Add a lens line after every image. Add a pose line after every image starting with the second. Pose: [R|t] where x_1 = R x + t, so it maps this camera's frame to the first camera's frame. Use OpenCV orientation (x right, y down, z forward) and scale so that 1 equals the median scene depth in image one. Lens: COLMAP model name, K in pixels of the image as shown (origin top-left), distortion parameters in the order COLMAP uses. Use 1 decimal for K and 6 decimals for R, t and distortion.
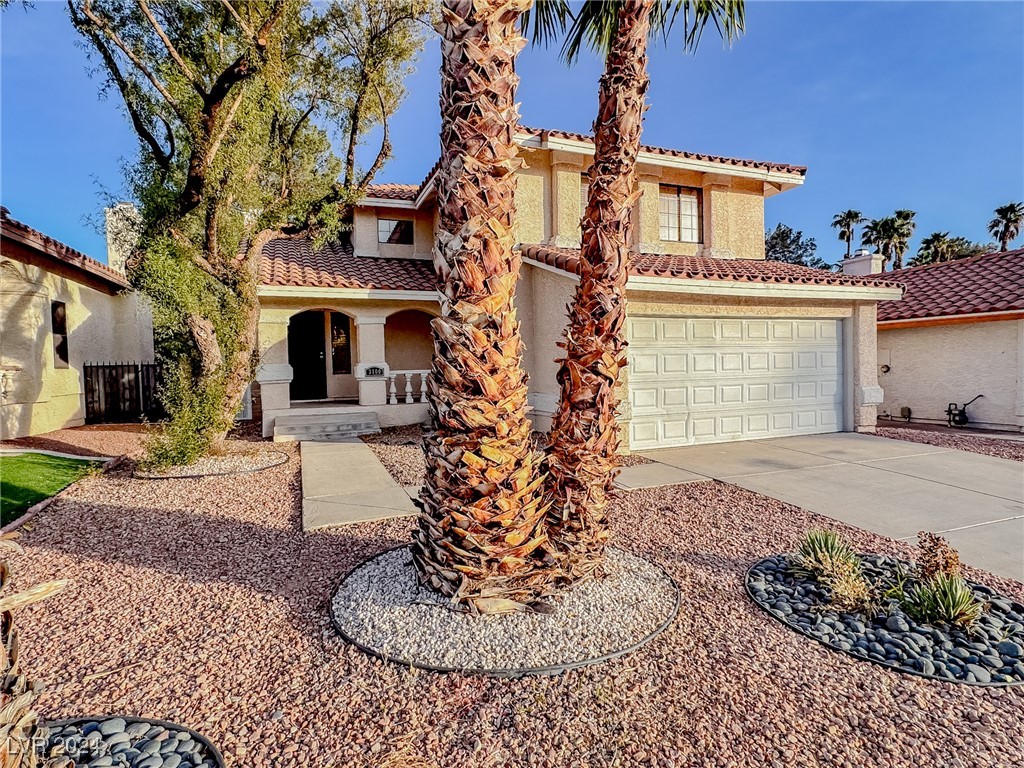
lens RADIAL K [[528.9, 0, 512.8], [0, 528.9, 386.7], [0, 0, 1]] dist [-0.003024, 0.000899]
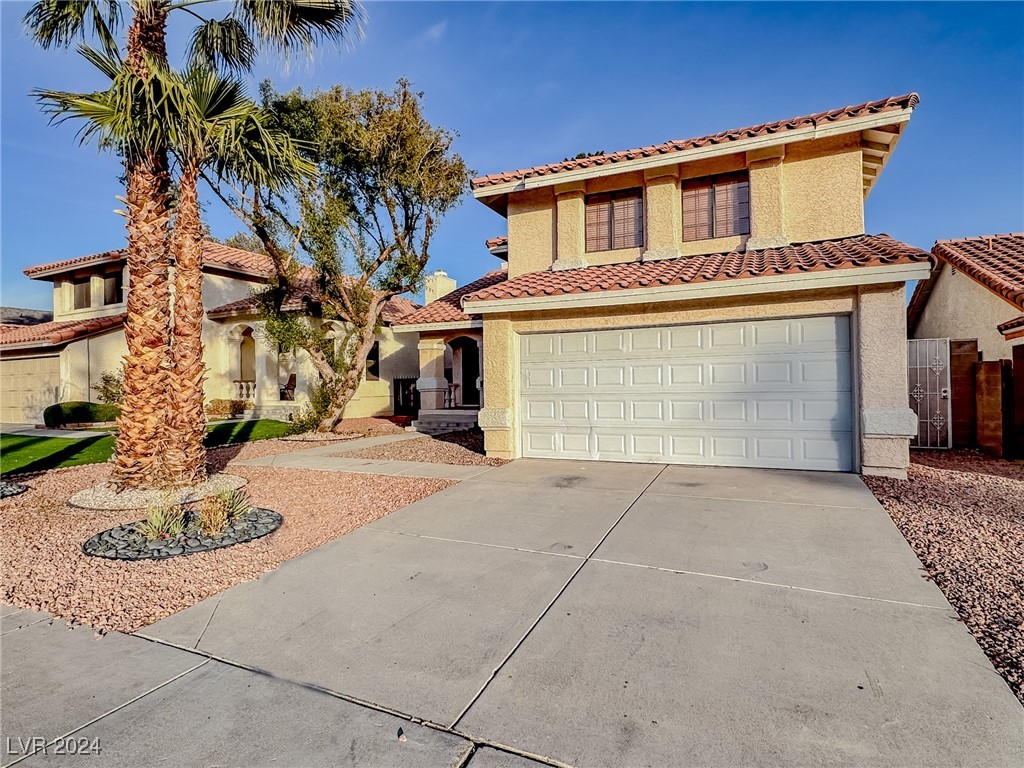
lens RADIAL K [[528.9, 0, 515.2], [0, 528.9, 382.3], [0, 0, 1]] dist [-0.003024, 0.000899]
pose [[0.703879, 0.005020, -0.710302, 0.818241], [-0.027563, 0.999415, -0.020251, -0.008576], [0.709785, 0.033832, 0.703606, 0.179801]]
